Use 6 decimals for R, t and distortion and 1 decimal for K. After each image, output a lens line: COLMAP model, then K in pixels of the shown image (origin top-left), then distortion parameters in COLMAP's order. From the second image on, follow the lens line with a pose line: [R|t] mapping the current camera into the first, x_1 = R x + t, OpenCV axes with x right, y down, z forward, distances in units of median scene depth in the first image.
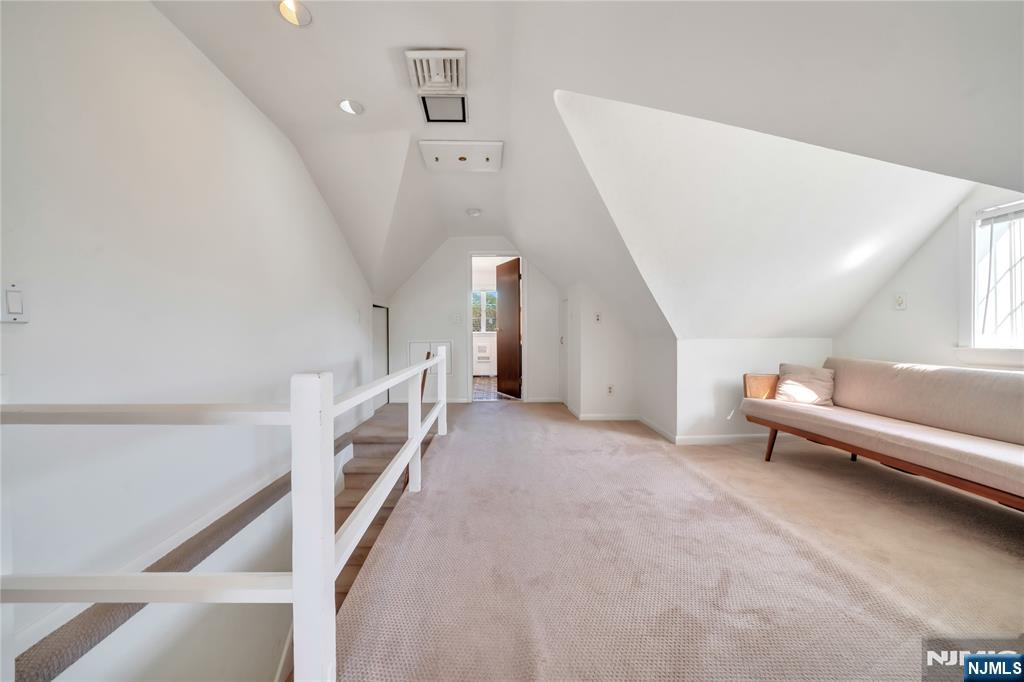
lens RADIAL K [[374.2, 0, 512.0], [0, 374.2, 341.0], [0, 0, 1]] dist [-0.001106, -0.000089]
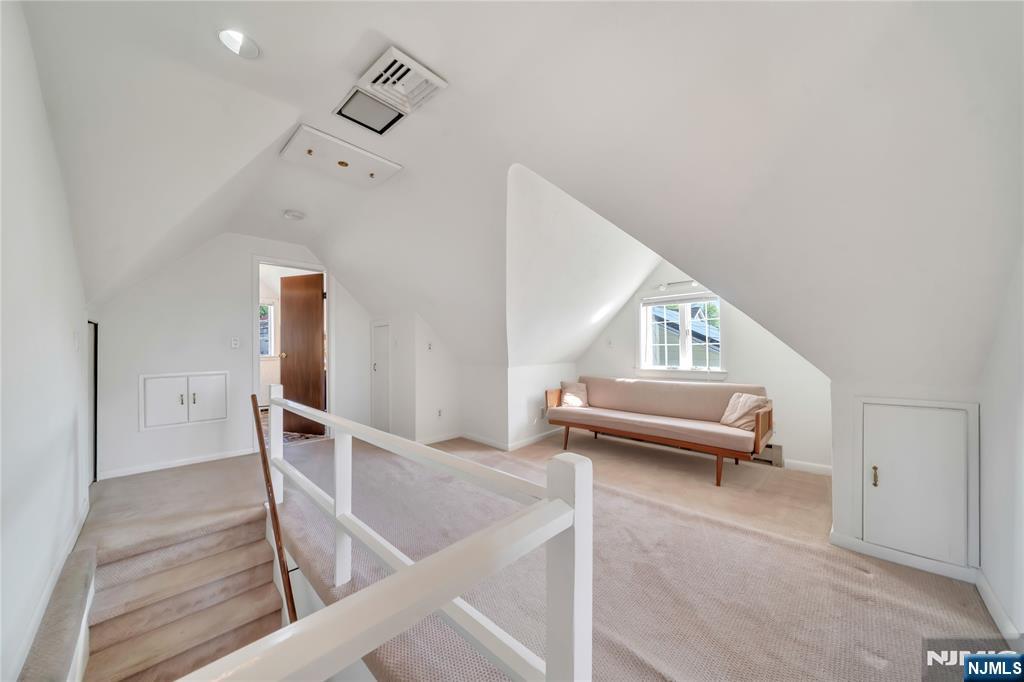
lens RADIAL K [[354.8, 0, 508.1], [0, 354.8, 340.9], [0, 0, 1]] dist [-0.000328, 0.000027]
pose [[0.688073, 0.018610, 0.725403, -0.473893], [0.007004, 0.999454, -0.032284, -0.059542], [-0.725607, 0.027294, 0.687567, 0.195711]]
